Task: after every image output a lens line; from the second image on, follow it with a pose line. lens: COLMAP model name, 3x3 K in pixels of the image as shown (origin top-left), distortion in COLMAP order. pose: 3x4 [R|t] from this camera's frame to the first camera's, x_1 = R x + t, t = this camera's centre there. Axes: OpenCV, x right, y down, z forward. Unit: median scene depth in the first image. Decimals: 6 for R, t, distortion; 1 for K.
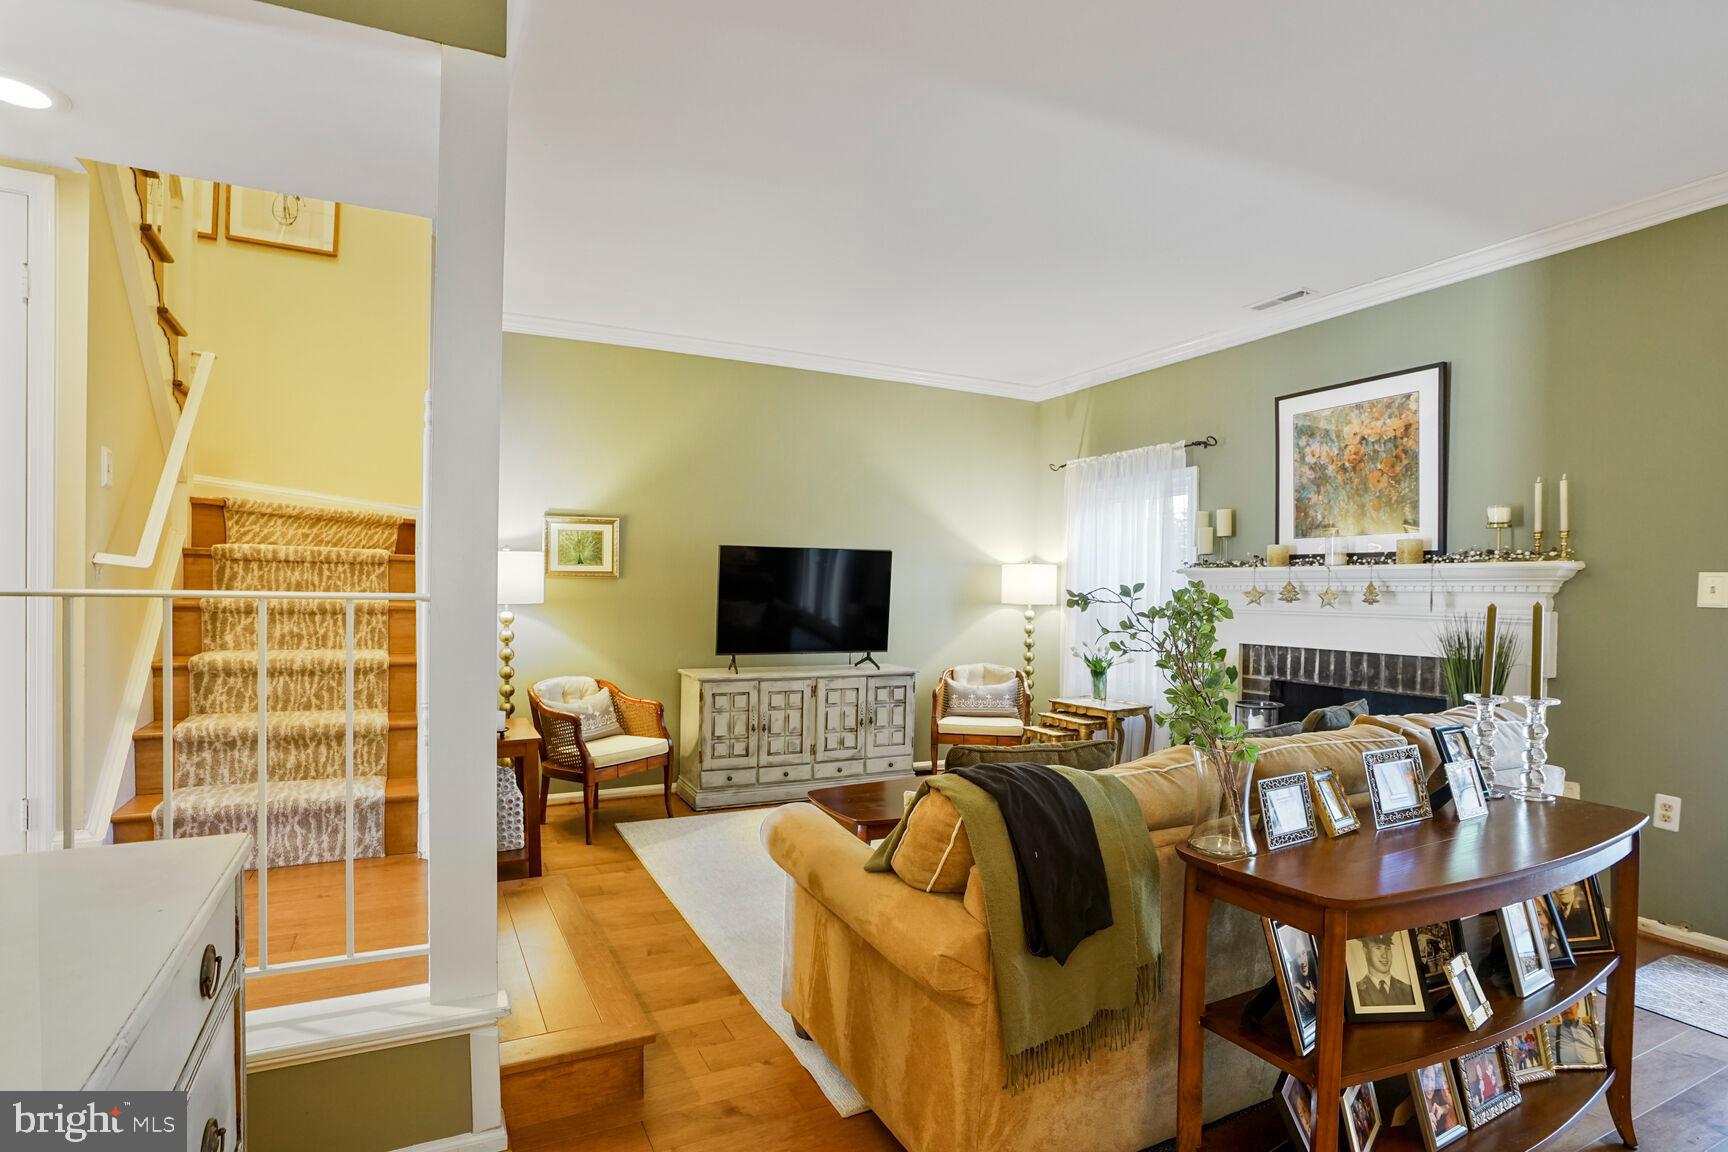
lens RADIAL K [[854.8, 0, 826.5], [0, 854.8, 585.2], [0, 0, 1]] dist [-0.048153, 0.000576]
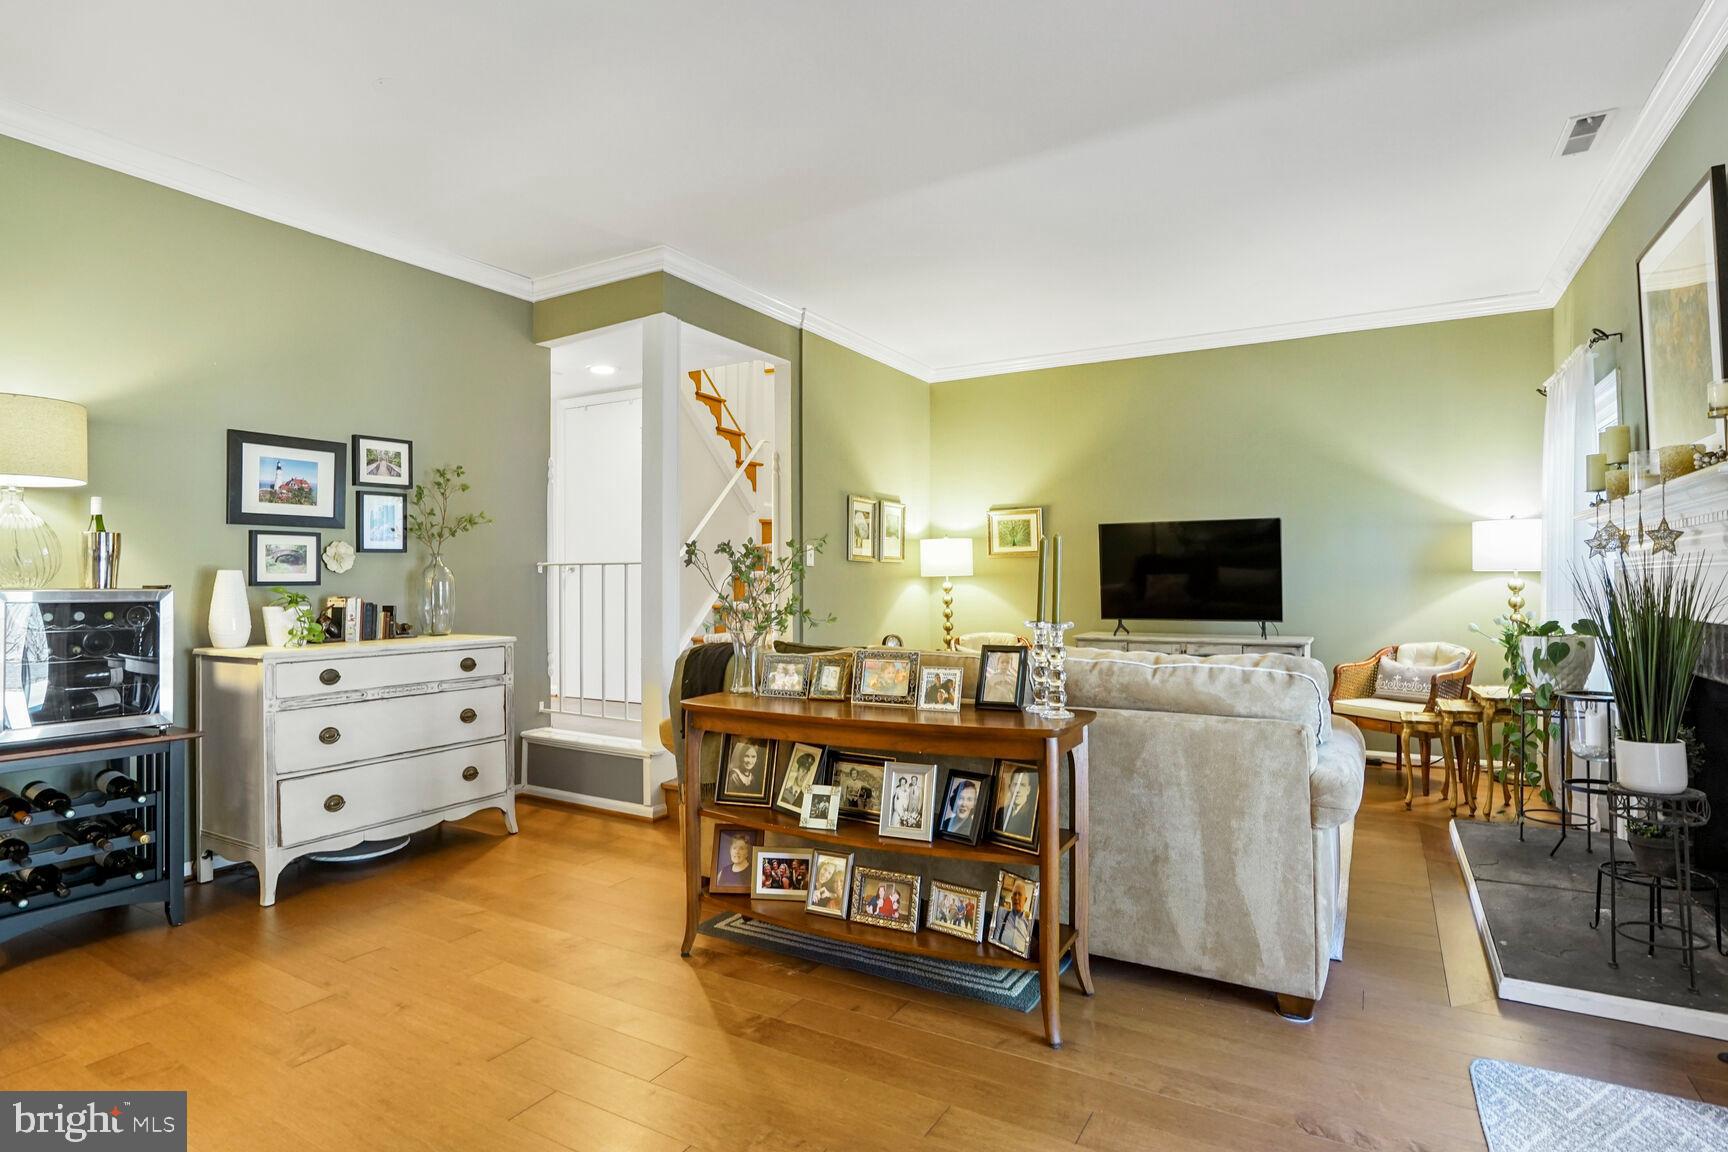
lens RADIAL K [[883.6, 0, 861.7], [0, 883.6, 566.5], [0, 0, 1]] dist [-0.053031, 0.022962]
pose [[0.572209, -0.029239, -0.819586, 0.738328], [0.015551, 0.999571, -0.024803, 0.039170], [0.819960, 0.001447, 0.572419, 0.059715]]
